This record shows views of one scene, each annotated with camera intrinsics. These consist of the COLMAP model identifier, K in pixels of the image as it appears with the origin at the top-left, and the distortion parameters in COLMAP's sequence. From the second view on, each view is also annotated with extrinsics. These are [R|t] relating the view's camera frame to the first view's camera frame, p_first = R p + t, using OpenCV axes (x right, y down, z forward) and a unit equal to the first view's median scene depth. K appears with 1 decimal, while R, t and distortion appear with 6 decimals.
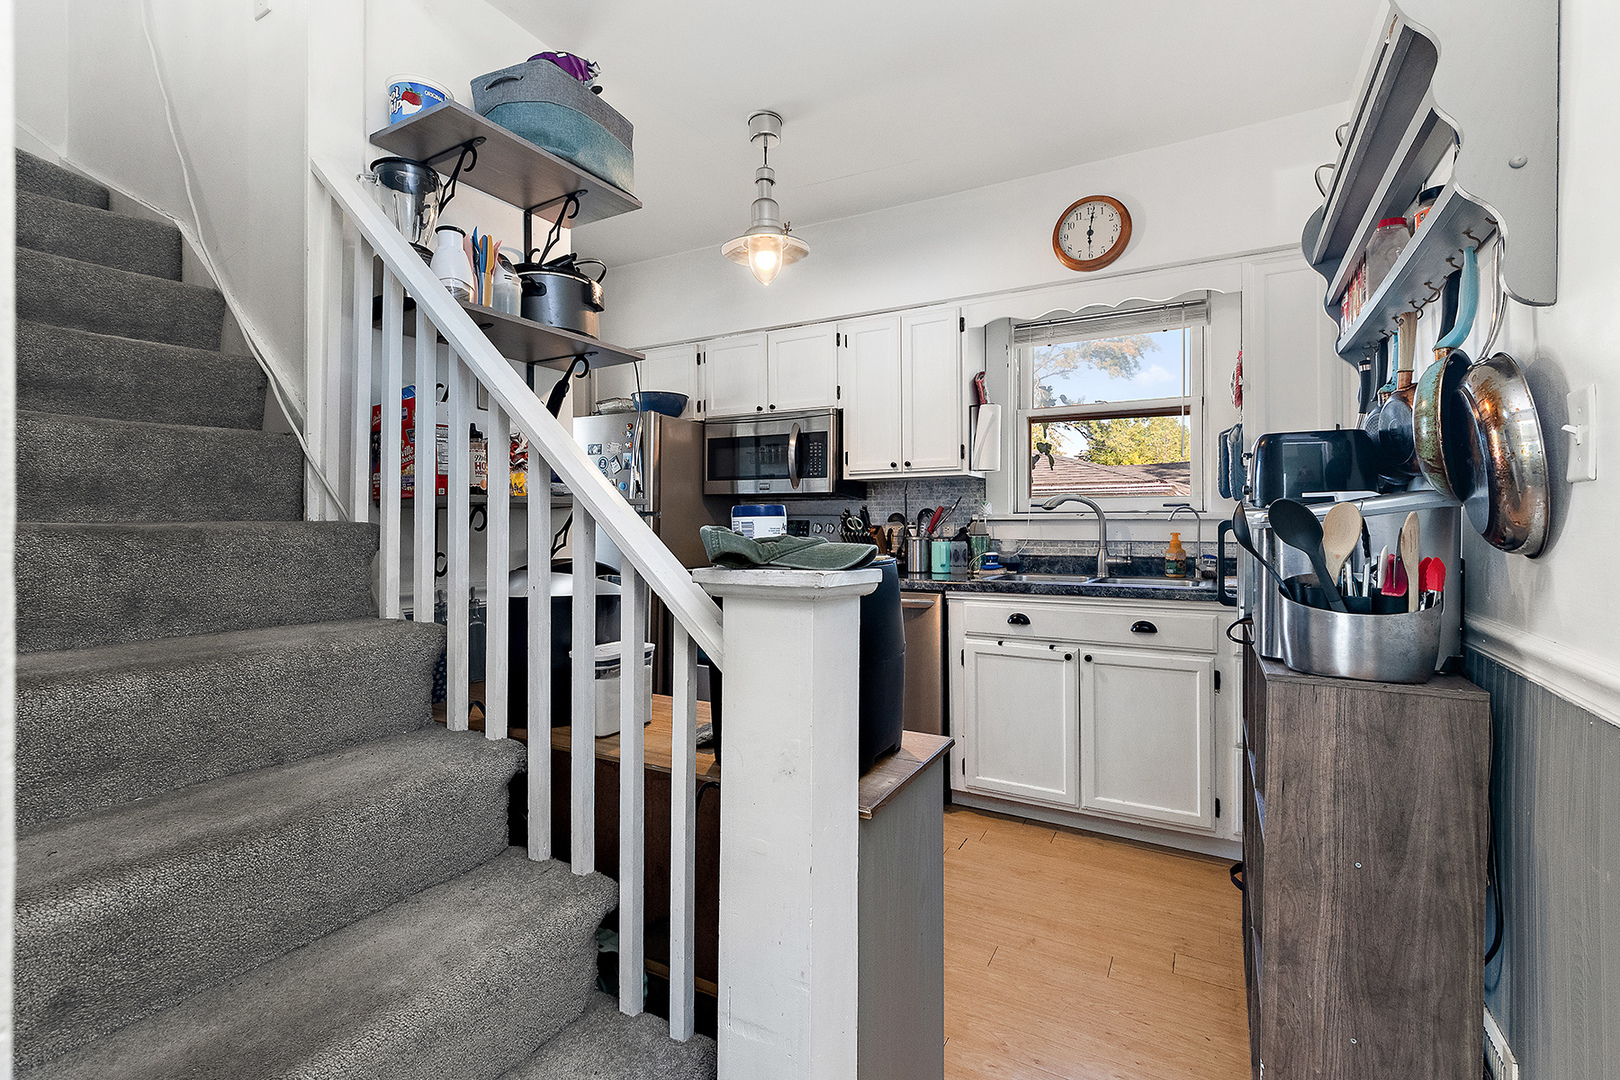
lens RADIAL K [[735.5, 0, 802.6], [0, 735.5, 517.4], [0, 0, 1]] dist [0.000617, -0.003759]
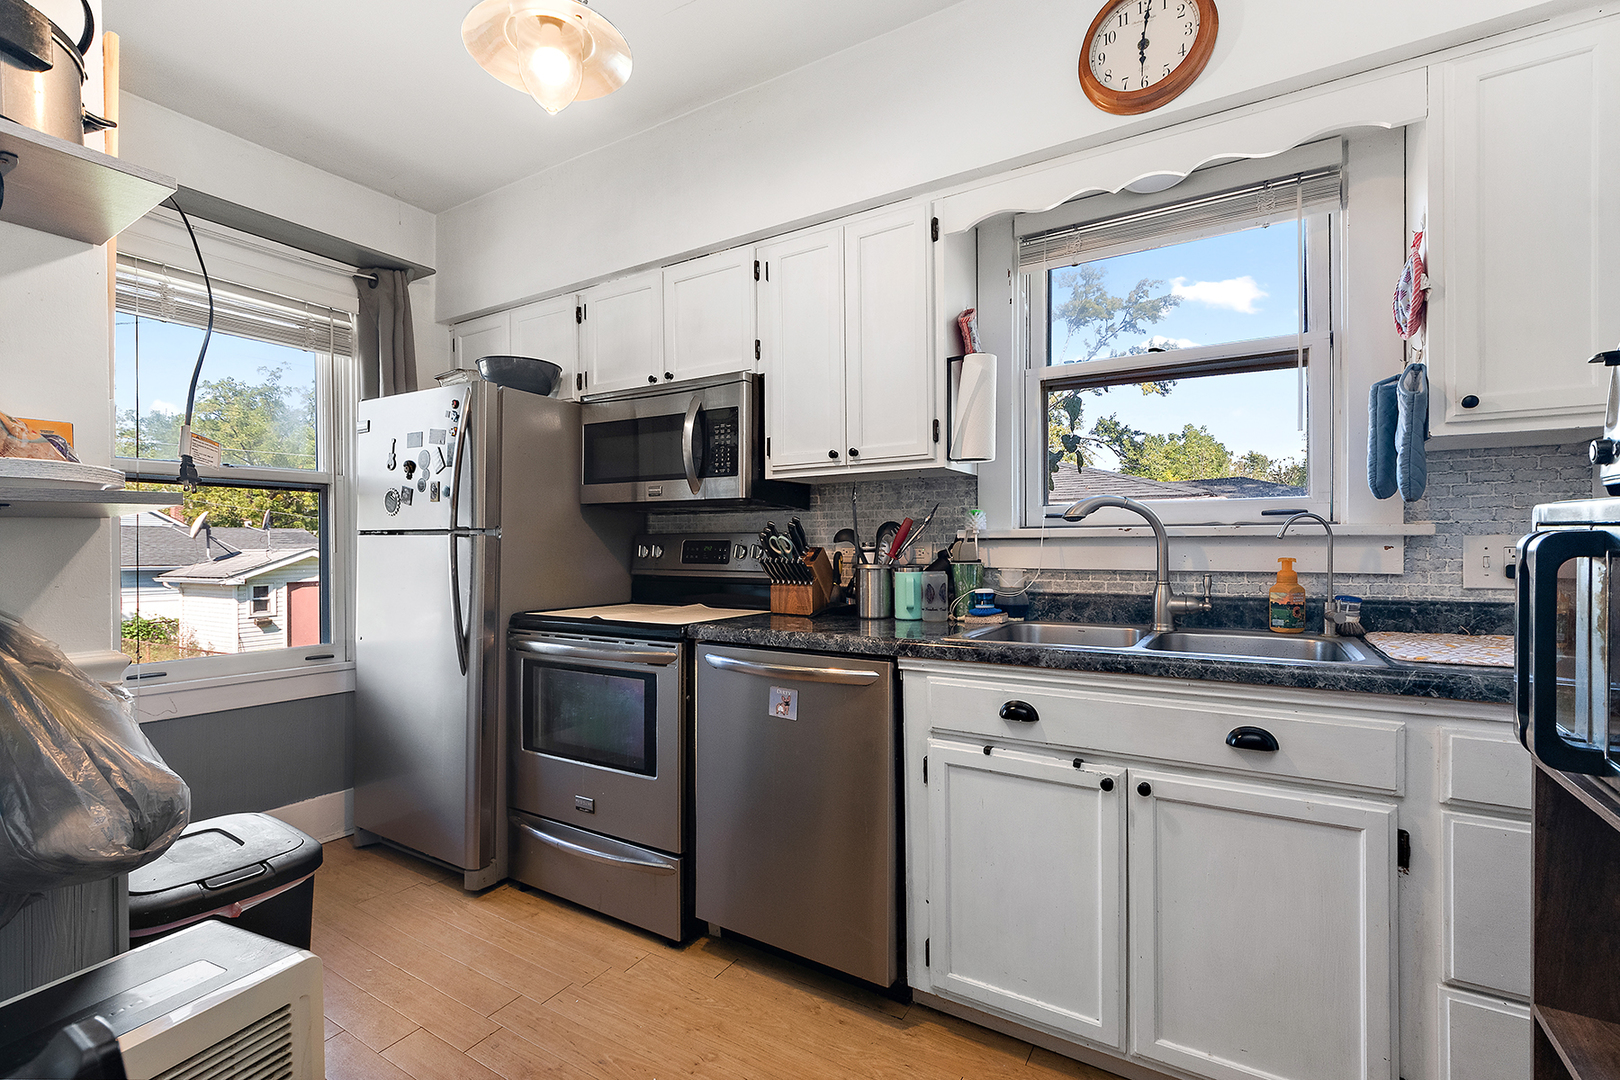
lens RADIAL K [[735.5, 0, 805.7], [0, 735.5, 543.5], [0, 0, 1]] dist [0.000617, -0.003759]
pose [[0.999383, -0.003556, -0.034934, 0.125585], [0.003796, 0.999970, 0.006822, 0.003042], [0.034908, -0.006950, 0.999366, 0.358279]]
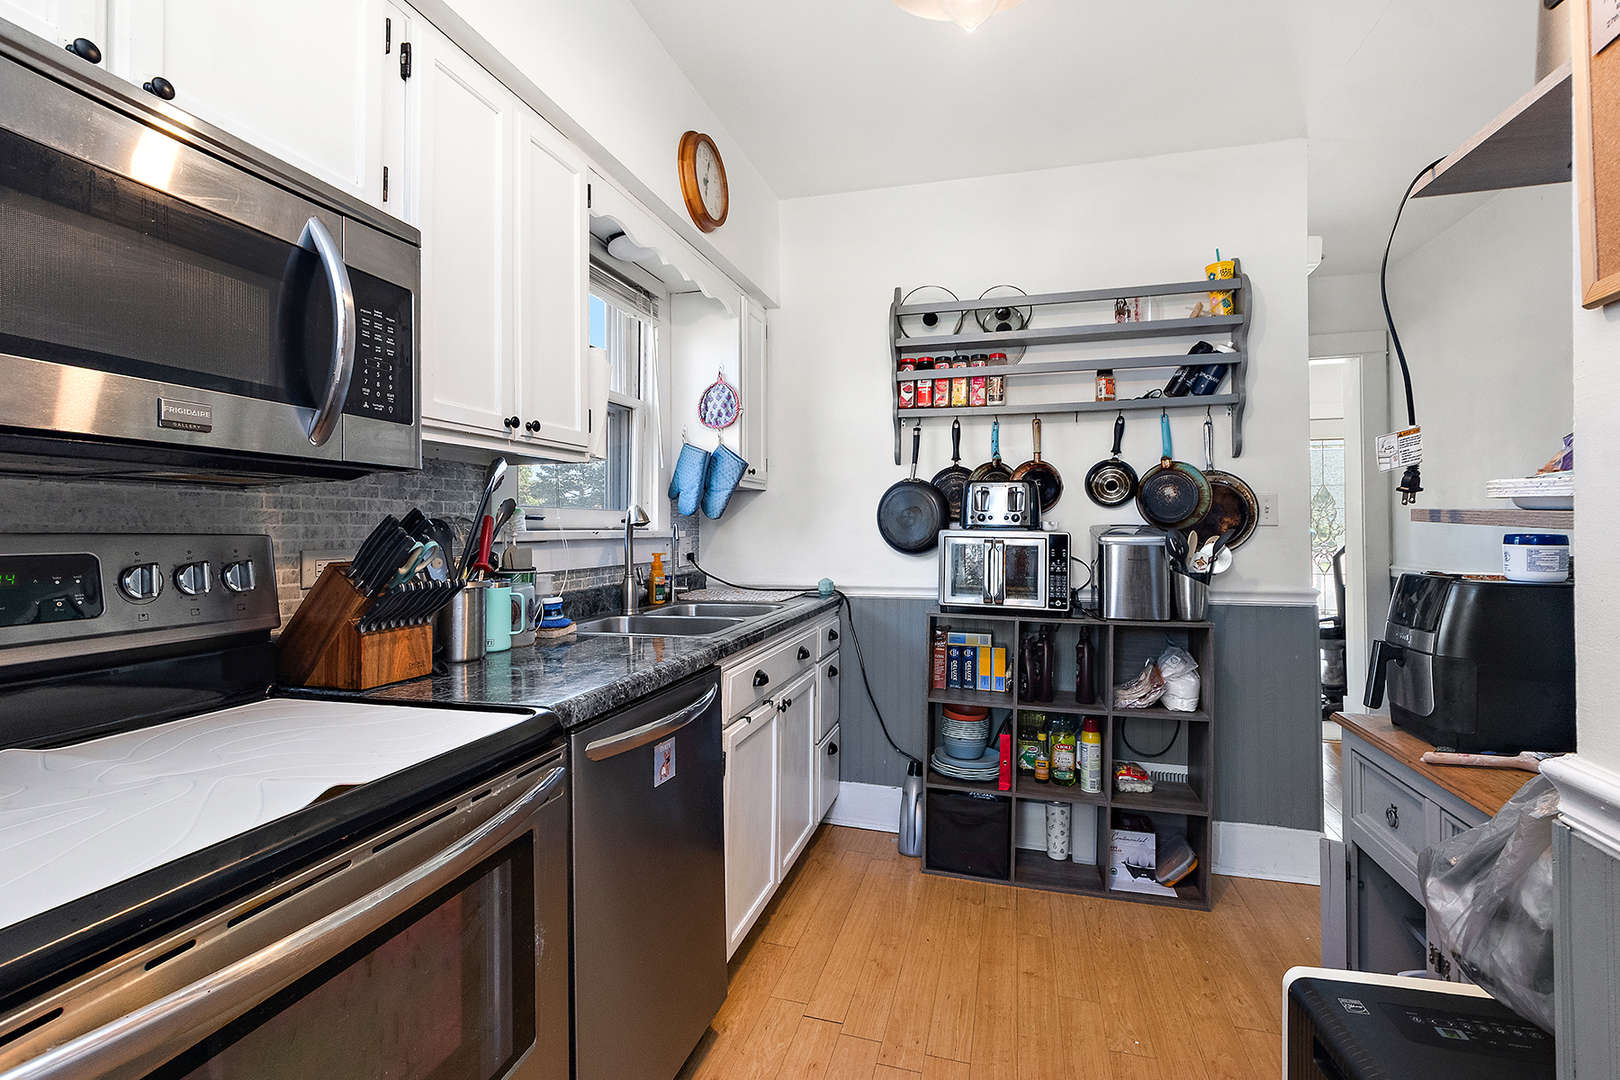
lens RADIAL K [[735.5, 0, 801.7], [0, 735.5, 513.5], [0, 0, 1]] dist [0.000617, -0.003759]
pose [[-0.231488, 0.021839, 0.972593, -0.362154], [-0.002779, 0.999729, -0.023110, -0.006014], [-0.972834, -0.008052, -0.231364, 0.959206]]
